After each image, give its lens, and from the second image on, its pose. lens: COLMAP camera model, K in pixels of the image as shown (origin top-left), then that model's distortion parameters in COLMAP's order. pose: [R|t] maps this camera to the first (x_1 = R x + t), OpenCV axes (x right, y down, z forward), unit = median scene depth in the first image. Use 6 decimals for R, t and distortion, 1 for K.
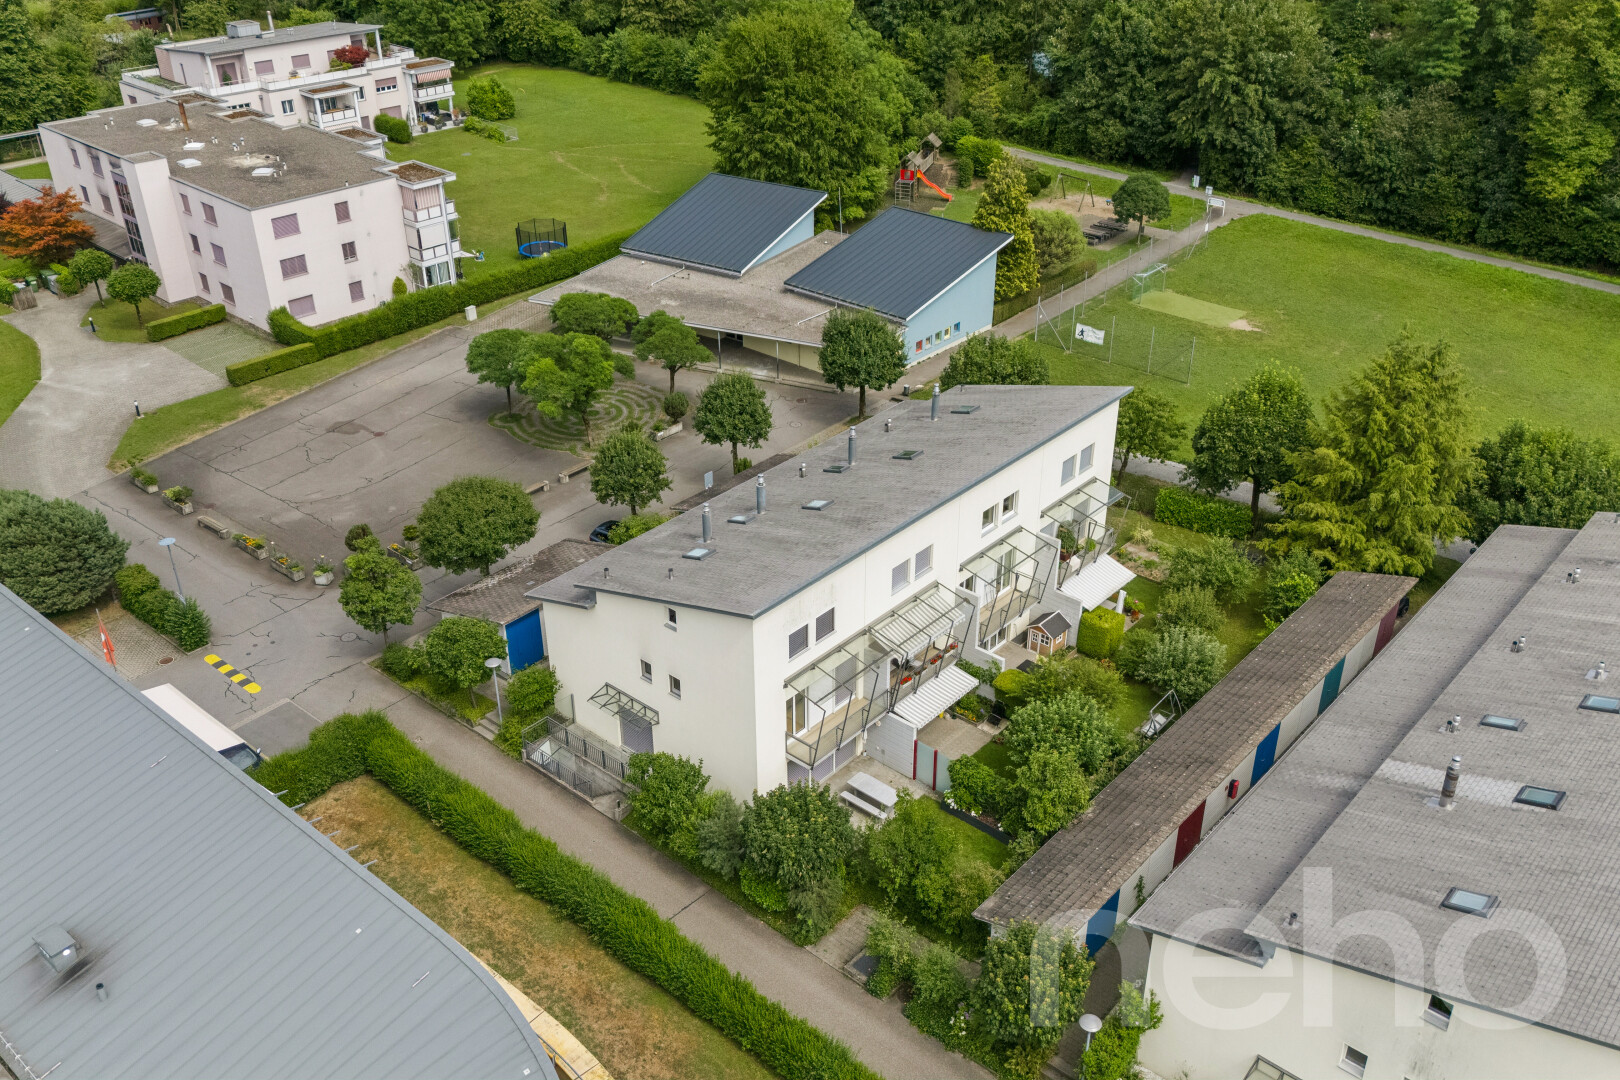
lens RADIAL K [[1405.1, 0, 810.0], [0, 1405.1, 540.0], [0, 0, 1]] dist [0.087387, -0.108284]
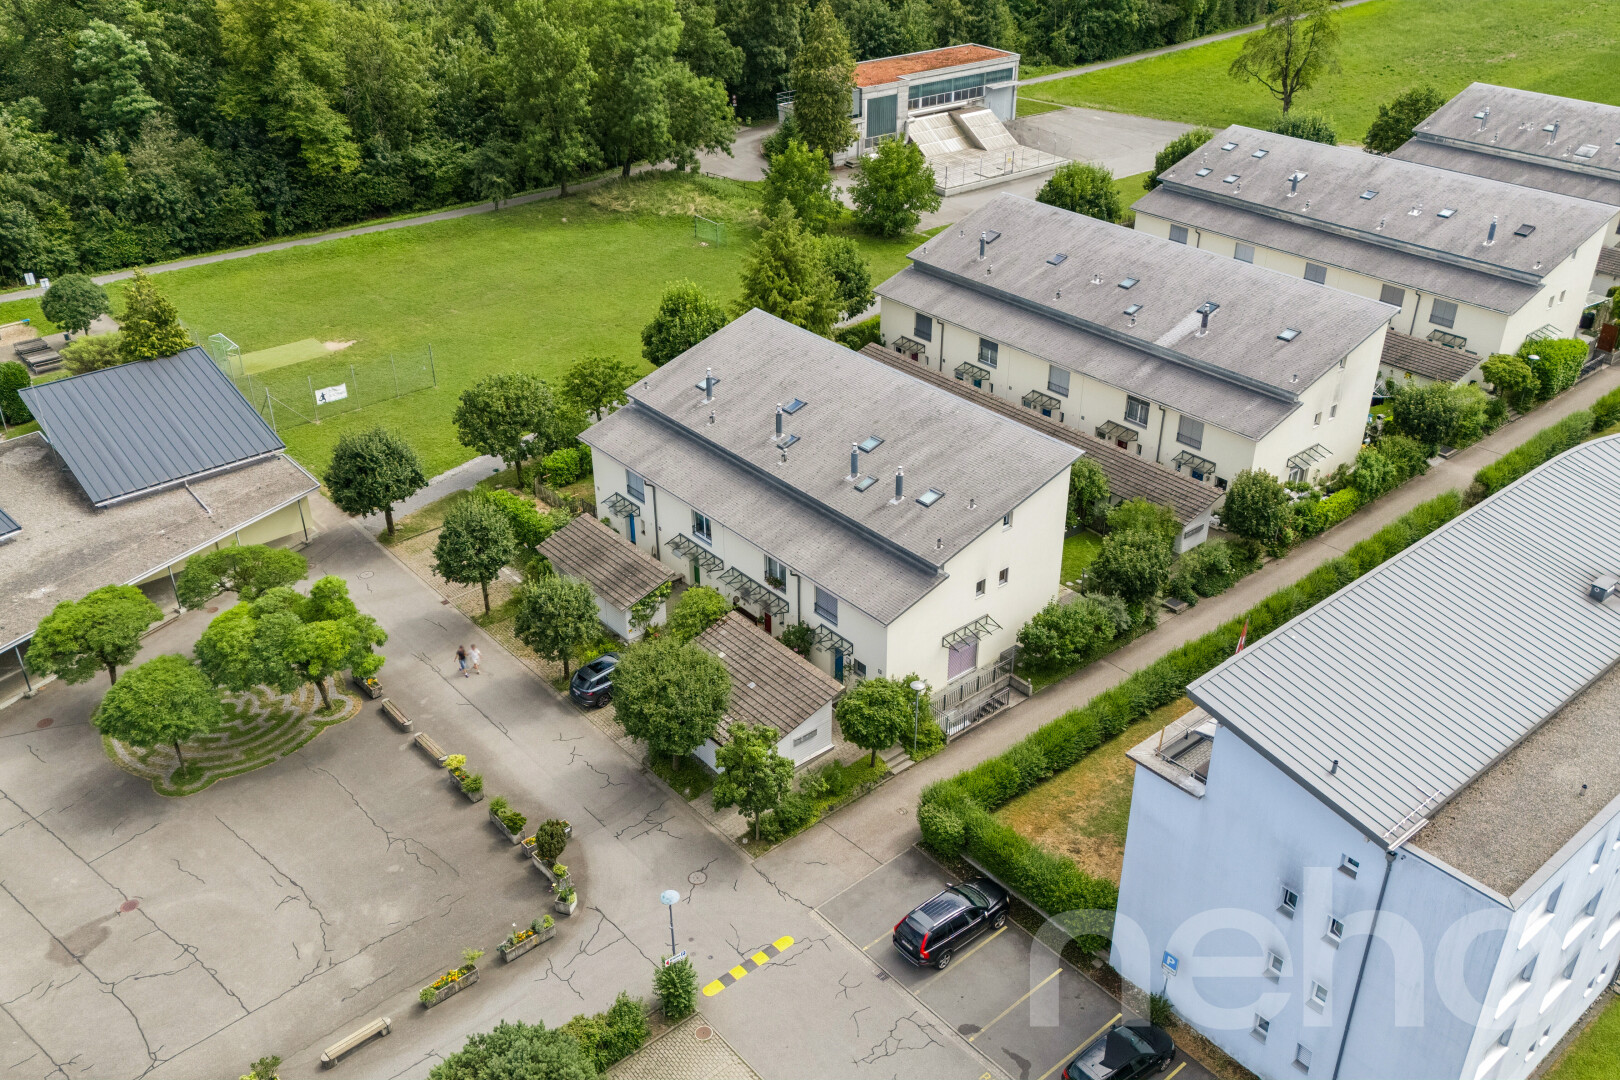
lens RADIAL K [[1405.1, 0, 810.0], [0, 1405.1, 540.0], [0, 0, 1]] dist [0.087387, -0.108284]
pose [[0.146561, -0.493625, 0.857236, -0.649853], [0.497314, 0.785884, 0.367513, -0.258160], [-0.855102, 0.372452, 0.360666, 0.371956]]
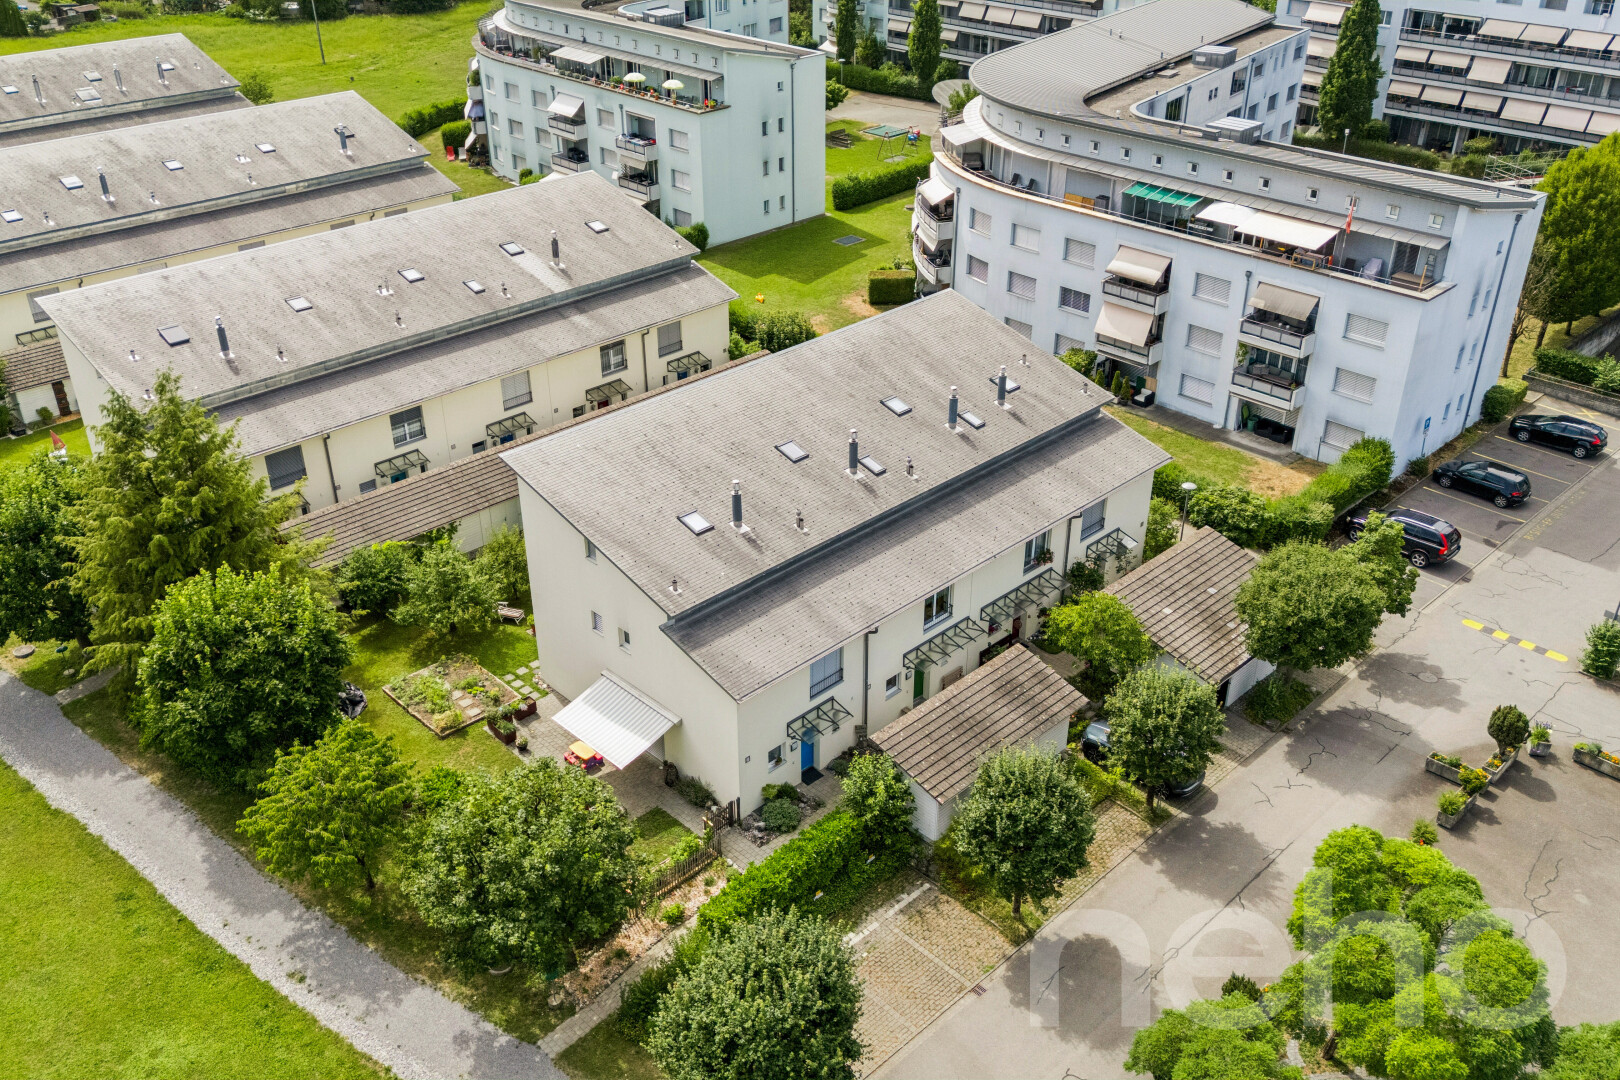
lens RADIAL K [[1405.1, 0, 810.0], [0, 1405.1, 540.0], [0, 0, 1]] dist [0.087387, -0.108284]
pose [[-0.996835, -0.031628, 0.072931, -0.007260], [0.047297, 0.501414, 0.863914, -0.503883], [-0.063893, 0.864629, -0.498332, 0.937891]]
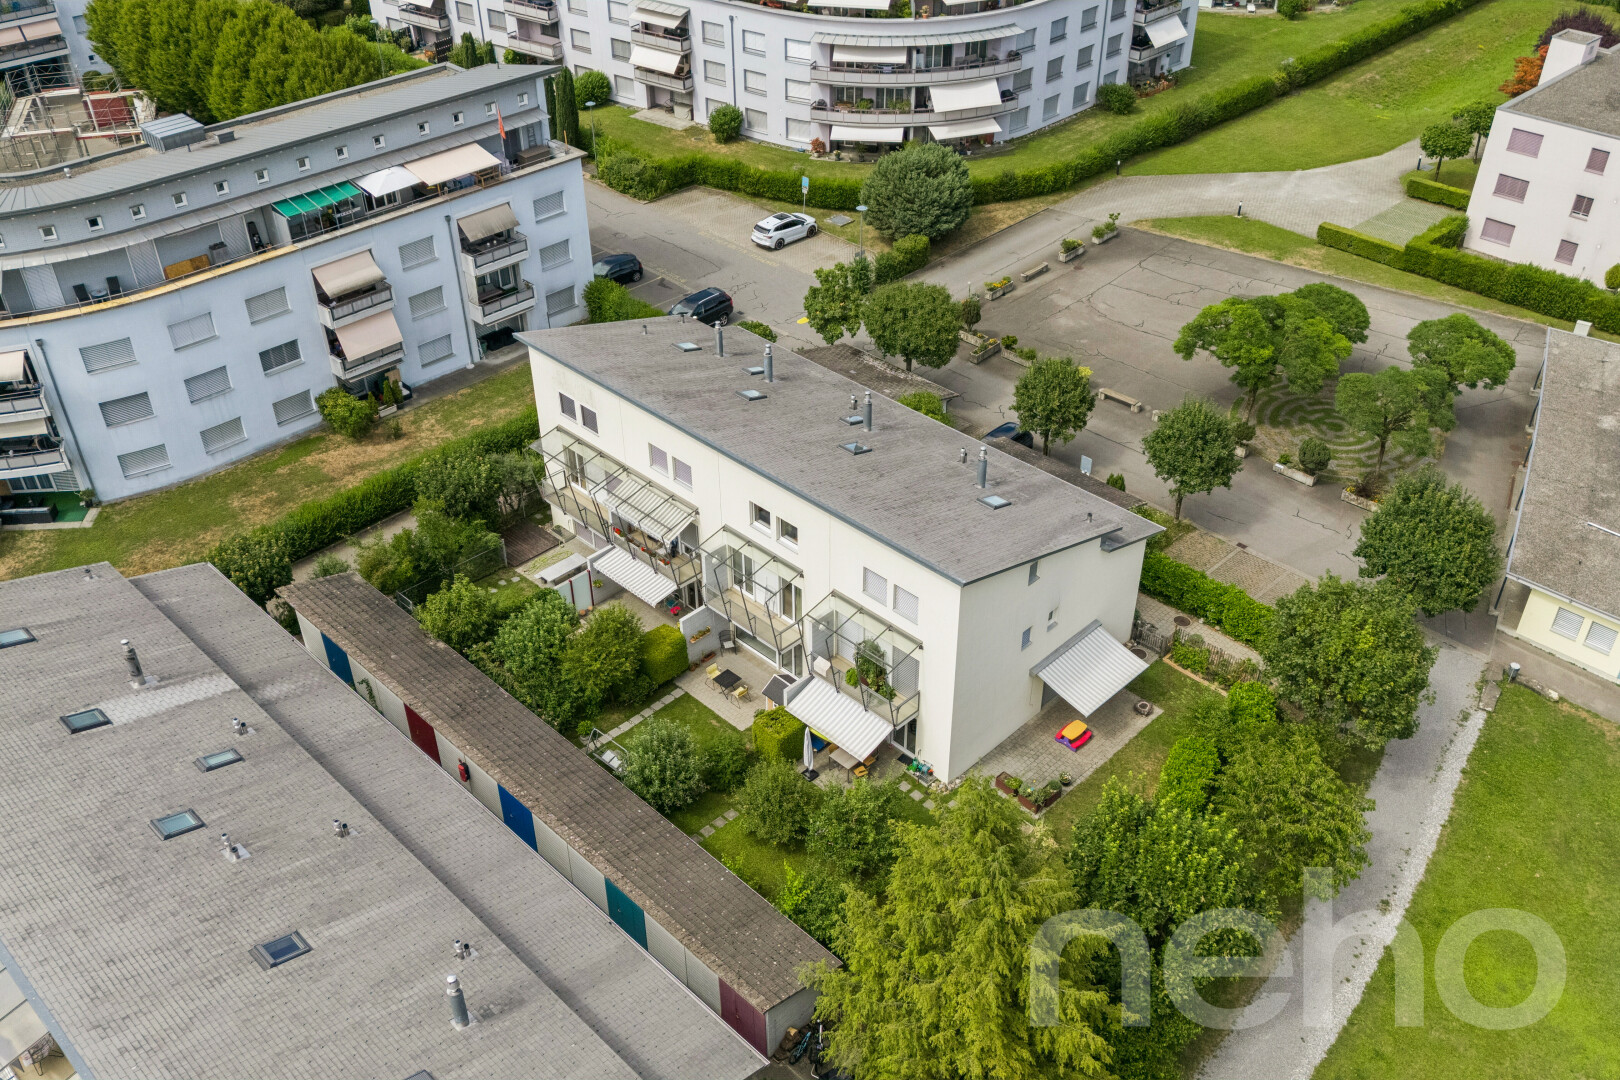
lens RADIAL K [[1405.1, 0, 810.0], [0, 1405.1, 540.0], [0, 0, 1]] dist [0.087387, -0.108284]
pose [[-0.066193, 0.594439, -0.801412, 0.524331], [-0.490617, 0.679987, 0.544896, -0.315964], [0.868857, 0.429255, 0.246632, 0.488864]]
